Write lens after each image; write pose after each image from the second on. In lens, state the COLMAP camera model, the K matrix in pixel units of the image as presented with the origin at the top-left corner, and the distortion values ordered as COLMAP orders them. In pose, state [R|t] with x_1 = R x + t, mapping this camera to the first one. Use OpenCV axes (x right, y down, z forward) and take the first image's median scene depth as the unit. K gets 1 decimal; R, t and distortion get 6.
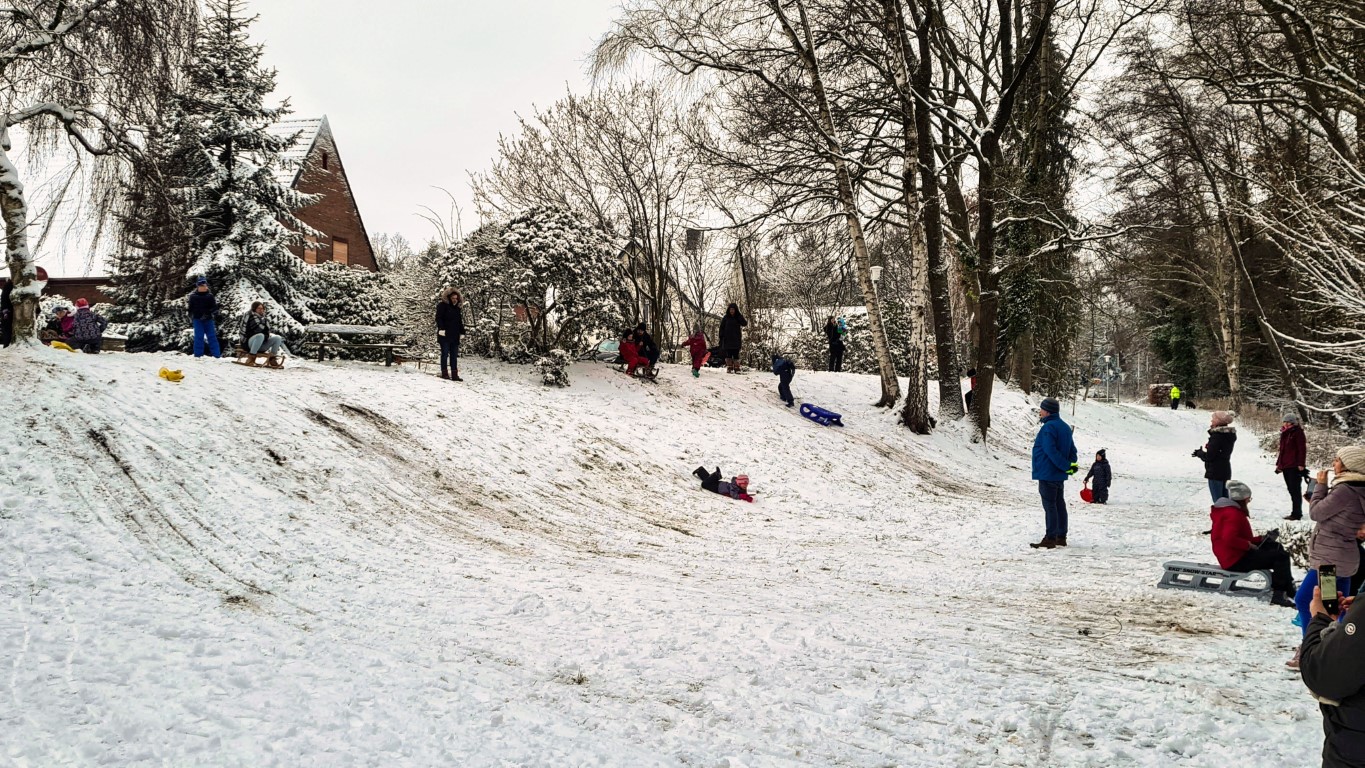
lens RADIAL K [[1282.7, 0, 682.5], [0, 1282.7, 384.0], [0, 0, 1]] dist [0.062451, -0.018738]
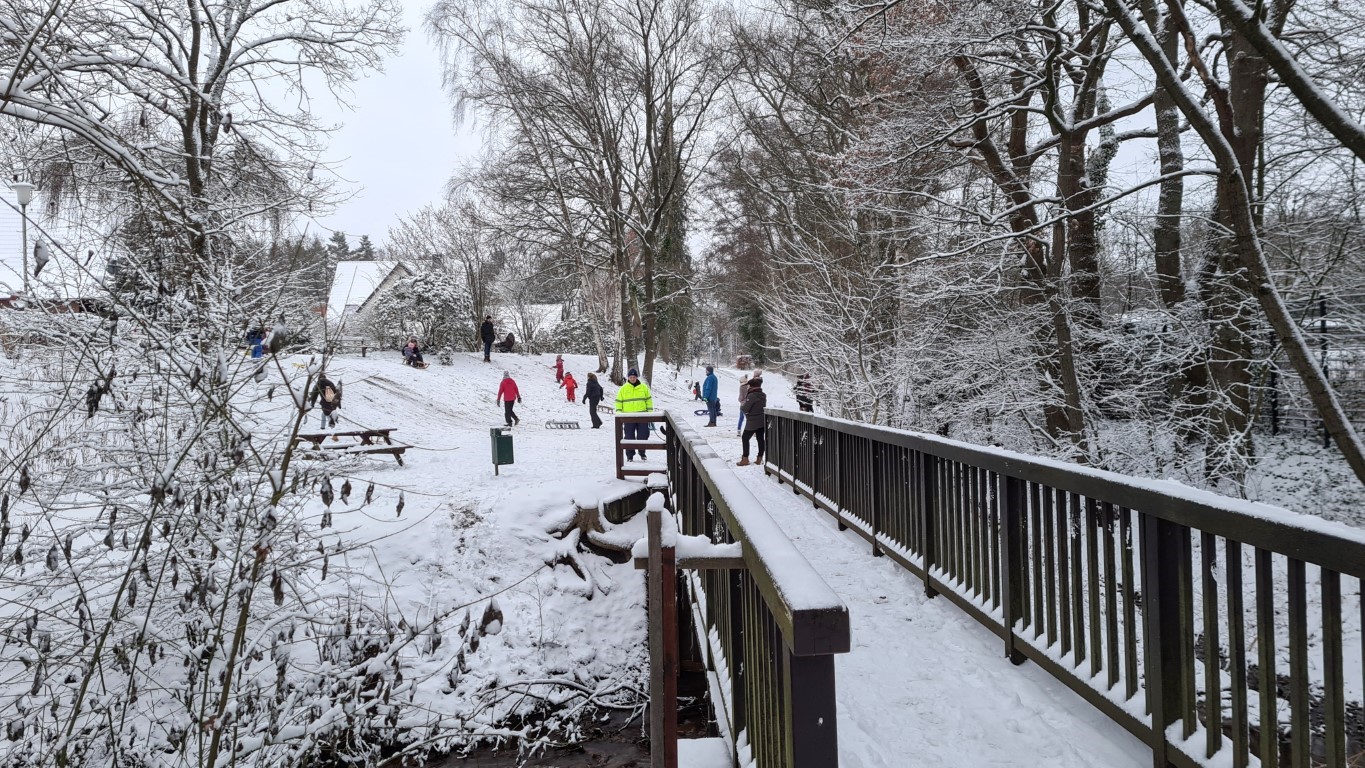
lens RADIAL K [[1282.7, 0, 682.5], [0, 1282.7, 384.0], [0, 0, 1]] dist [0.062451, -0.018738]
pose [[0.957373, -0.022421, 0.287982, -0.318098], [0.015399, 0.999527, 0.026624, -0.016538], [-0.288443, -0.021054, 0.957266, -1.003309]]
